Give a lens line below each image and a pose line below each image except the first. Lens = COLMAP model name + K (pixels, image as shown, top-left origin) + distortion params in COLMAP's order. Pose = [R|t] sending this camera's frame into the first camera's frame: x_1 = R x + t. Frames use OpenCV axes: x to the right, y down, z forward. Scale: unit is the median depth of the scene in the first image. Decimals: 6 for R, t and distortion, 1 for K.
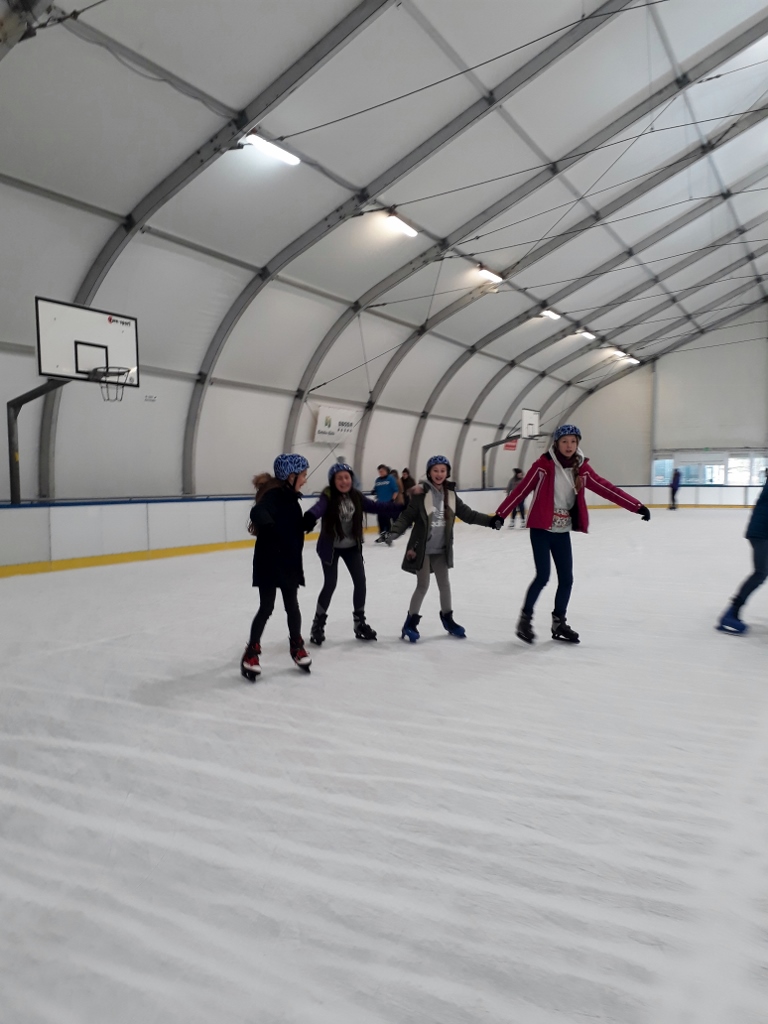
lens RADIAL K [[844.3, 0, 396.7], [0, 844.3, 534.4], [0, 0, 1]] dist [0.079605, -0.090694]
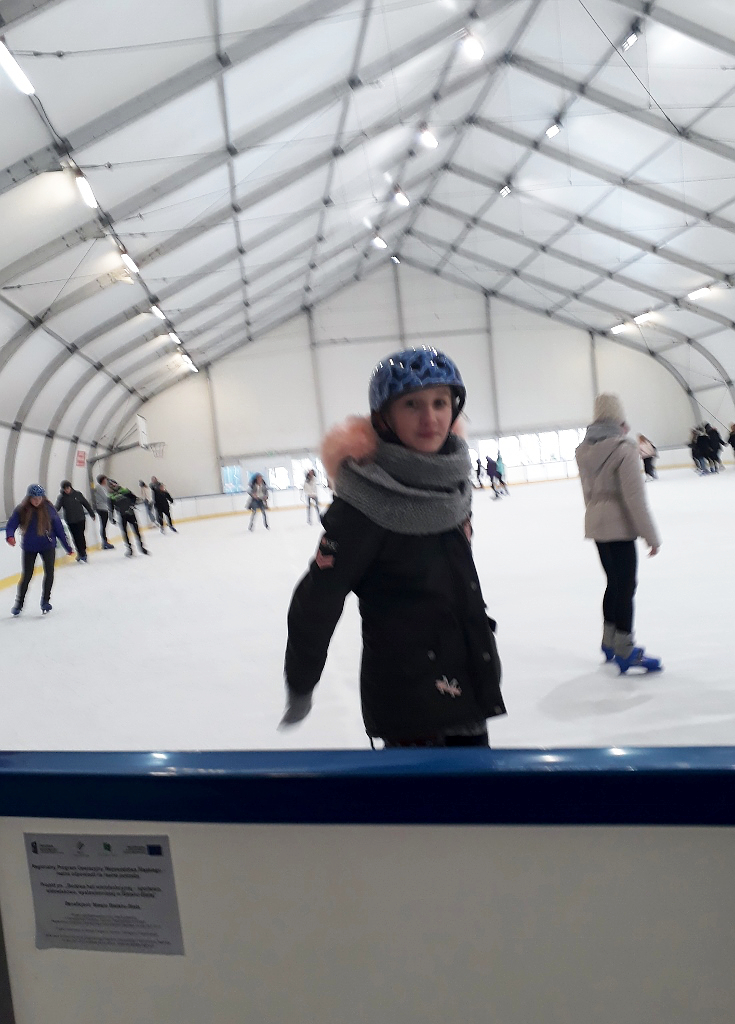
lens RADIAL K [[870.6, 0, 394.7], [0, 870.6, 539.0], [0, 0, 1]] dist [0.085497, -0.109337]
pose [[0.797303, -0.122399, 0.591038, -0.280671], [0.134241, 0.990656, 0.024066, -0.006725], [-0.588461, 0.060153, 0.806285, 0.138594]]
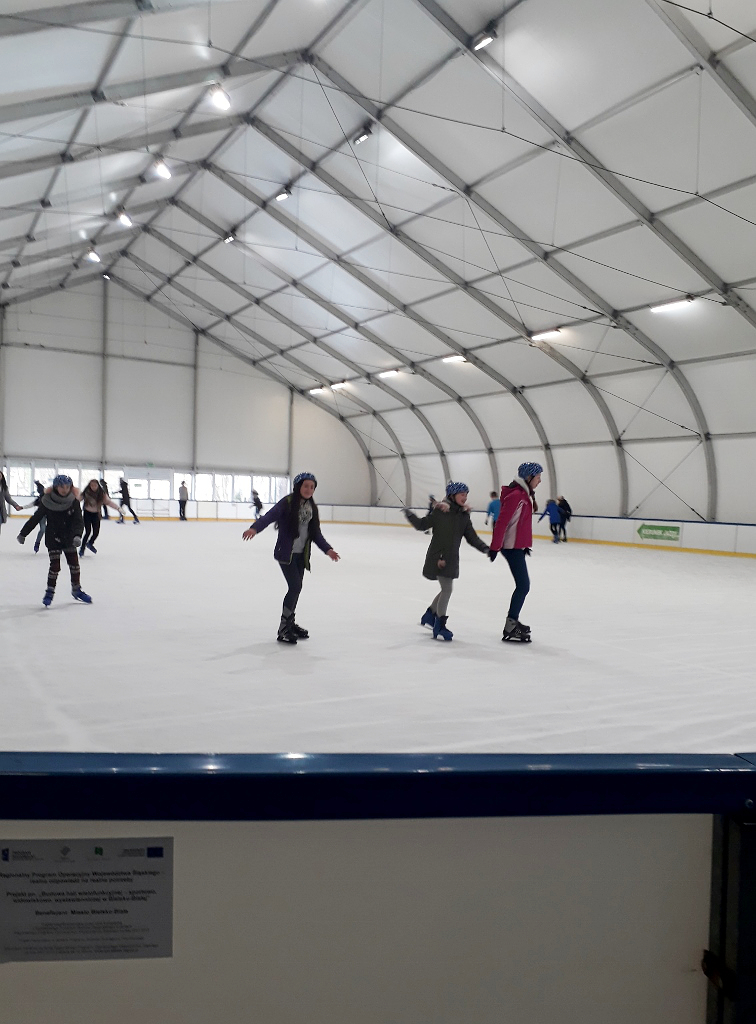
lens RADIAL K [[844.3, 0, 390.0], [0, 844.3, 542.5], [0, 0, 1]] dist [0.079605, -0.090694]
pose [[0.537365, -0.013815, 0.843237, -0.298931], [0.010795, 0.999897, 0.009502, -0.007977], [-0.843281, 0.003996, 0.537458, 0.151053]]
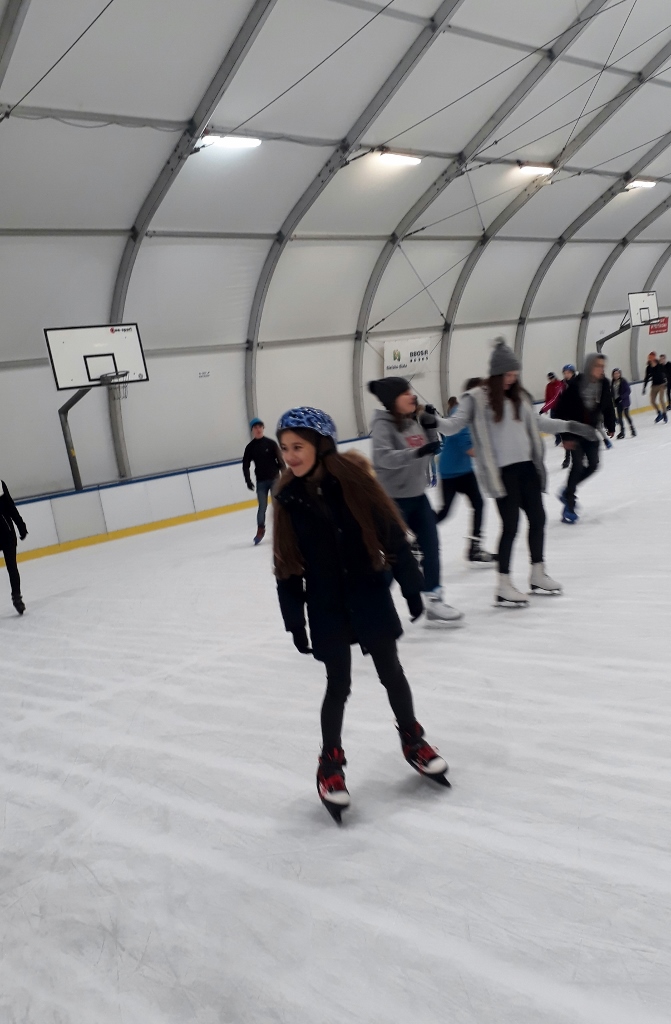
lens RADIAL K [[953.2, 0, 330.8], [0, 953.2, 545.9], [0, 0, 1]] dist [0.030933, 0.000000]
pose [[0.933745, -0.110569, -0.340435, 0.244289], [0.142179, 0.987414, 0.069269, -0.000439], [0.328491, -0.113082, 0.937713, -0.128889]]
